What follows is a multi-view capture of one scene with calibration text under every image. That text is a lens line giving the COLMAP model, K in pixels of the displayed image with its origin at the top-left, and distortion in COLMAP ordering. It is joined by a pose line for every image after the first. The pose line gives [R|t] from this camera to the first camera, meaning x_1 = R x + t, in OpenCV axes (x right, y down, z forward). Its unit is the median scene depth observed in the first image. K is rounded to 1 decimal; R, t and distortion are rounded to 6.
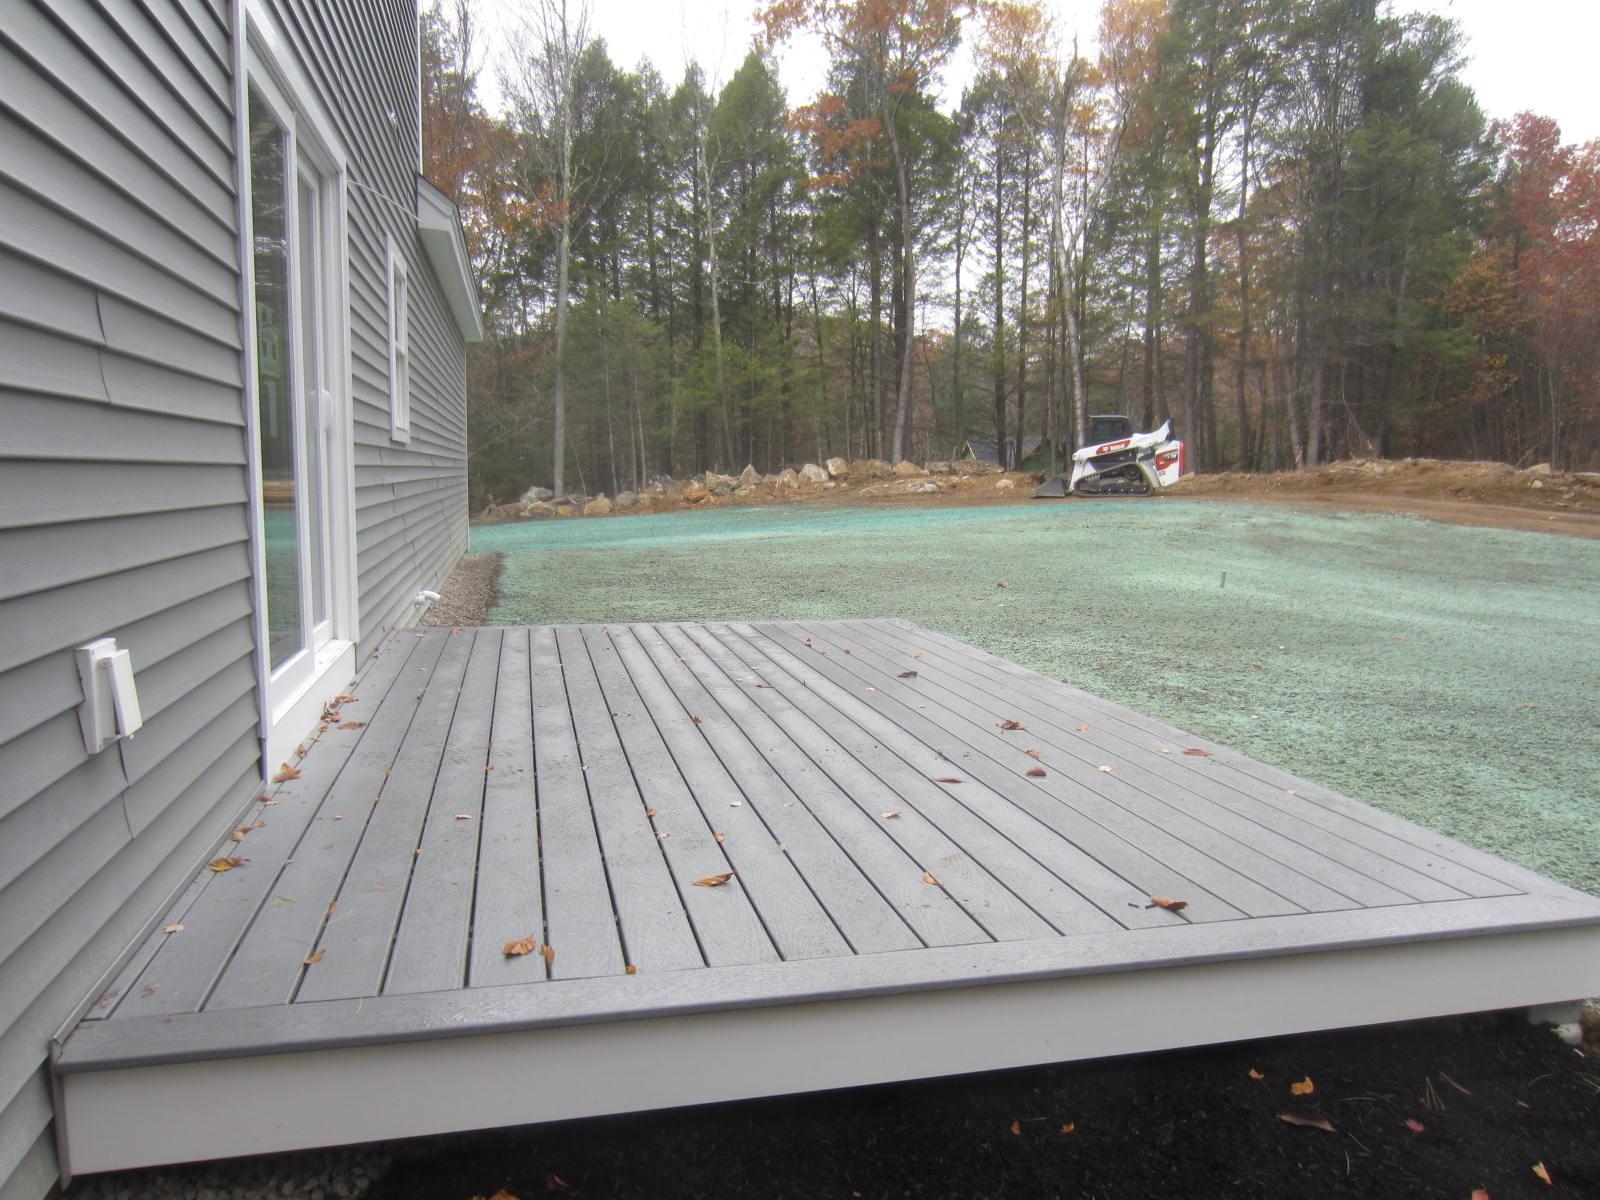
lens RADIAL K [[1134.4, 0, 807.1], [0, 1134.4, 598.2], [0, 0, 1]] dist [-0.020399, -0.004257]
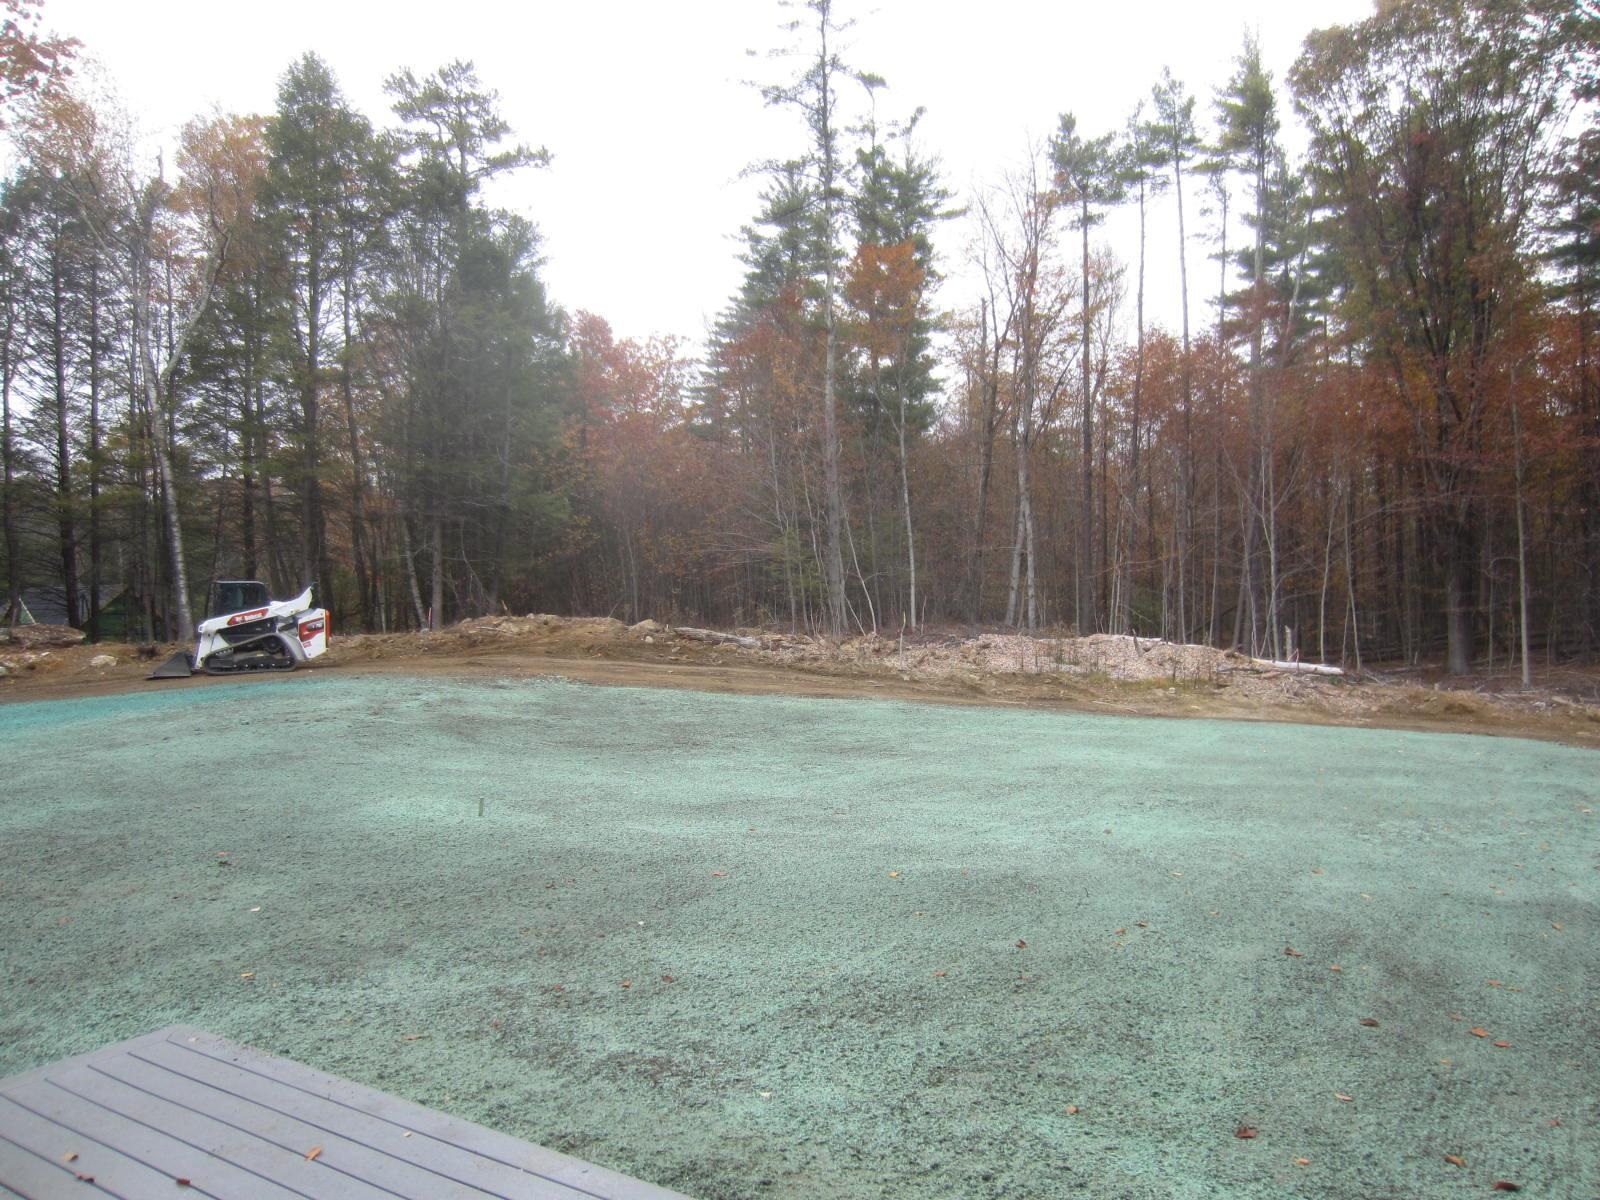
lens RADIAL K [[1134.4, 0, 807.1], [0, 1134.4, 598.2], [0, 0, 1]] dist [-0.020399, -0.004257]
pose [[0.720454, -0.012606, 0.693388, -0.016888], [0.096648, 0.991903, -0.082387, -0.021942], [-0.686735, 0.126370, 0.715839, 0.045161]]
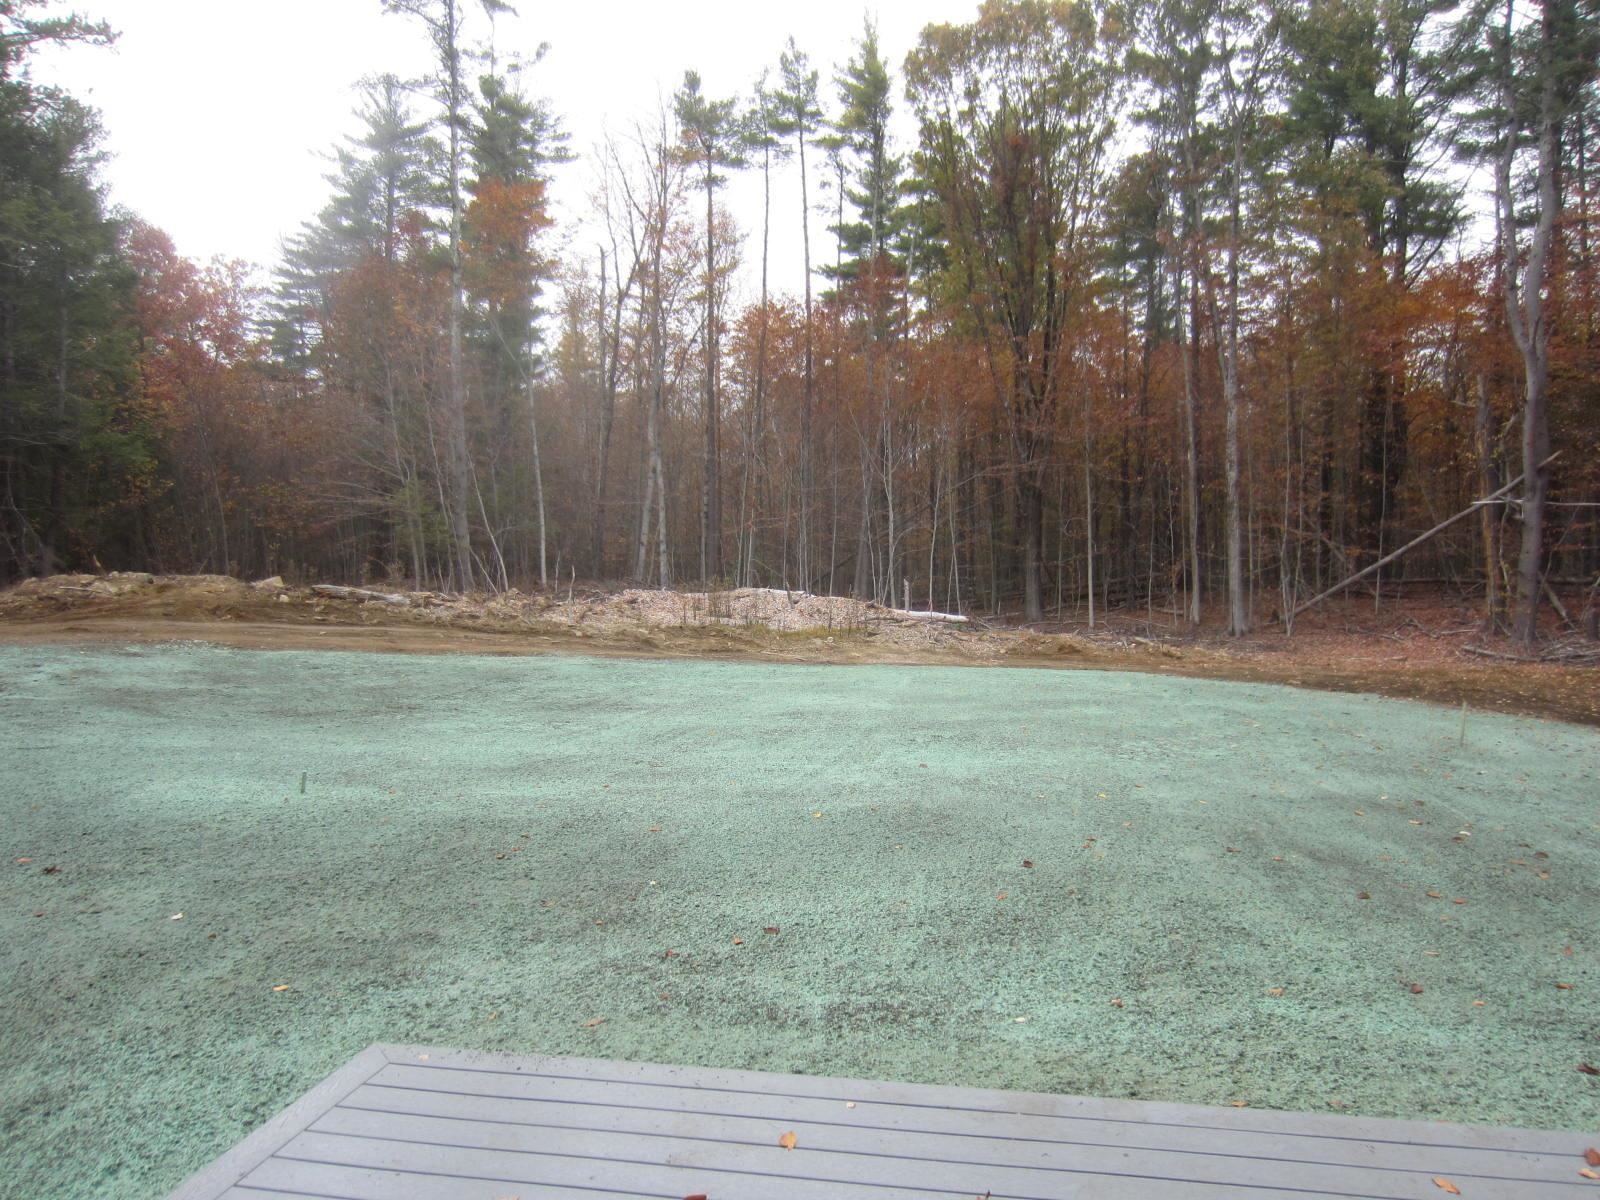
lens RADIAL K [[1137.7, 0, 799.0], [0, 1137.7, 595.5], [0, 0, 1]] dist [-0.012441, -0.003481]
pose [[0.428336, -0.043977, 0.902549, -0.048250], [0.120264, 0.992704, -0.008705, -0.025833], [-0.895581, 0.112273, 0.430500, 0.094336]]
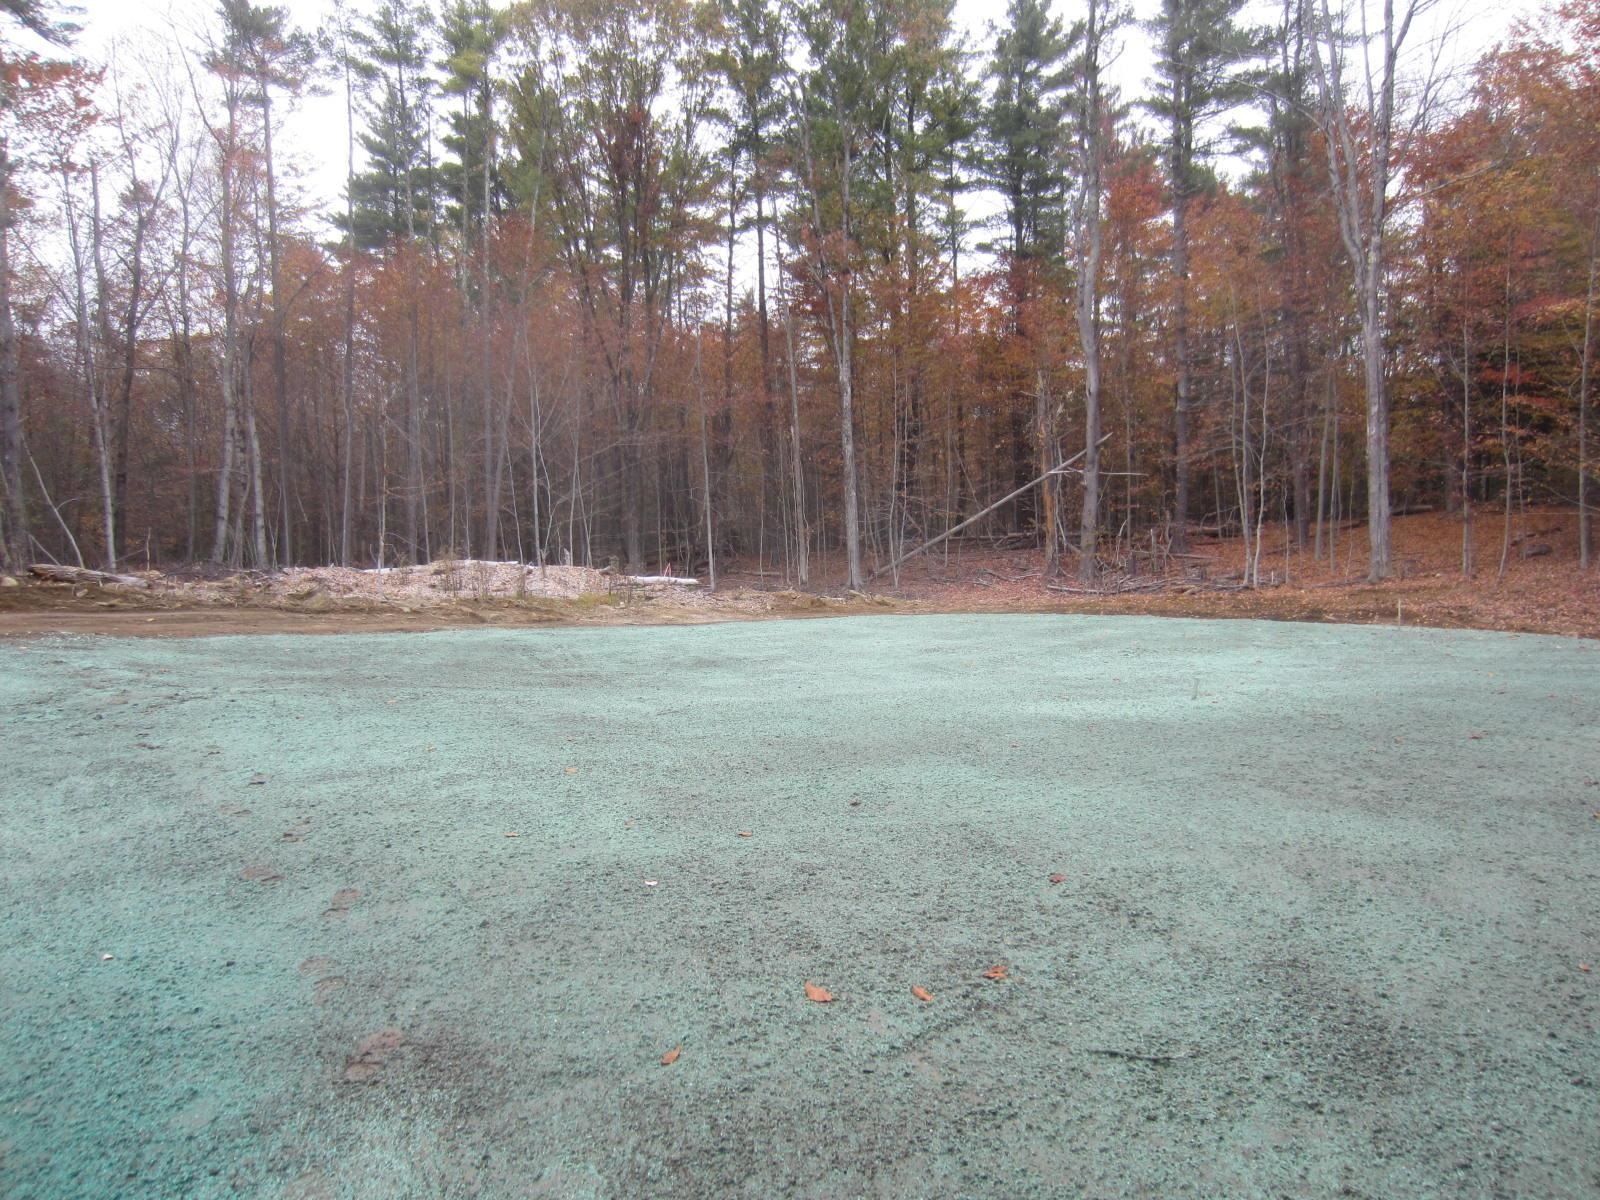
lens RADIAL K [[1134.4, 0, 807.1], [0, 1134.4, 598.2], [0, 0, 1]] dist [-0.020399, -0.004257]
pose [[-0.114641, -0.068486, 0.991043, -0.095467], [0.146634, 0.985526, 0.085067, -0.050354], [-0.982525, 0.155073, -0.102939, 0.366839]]
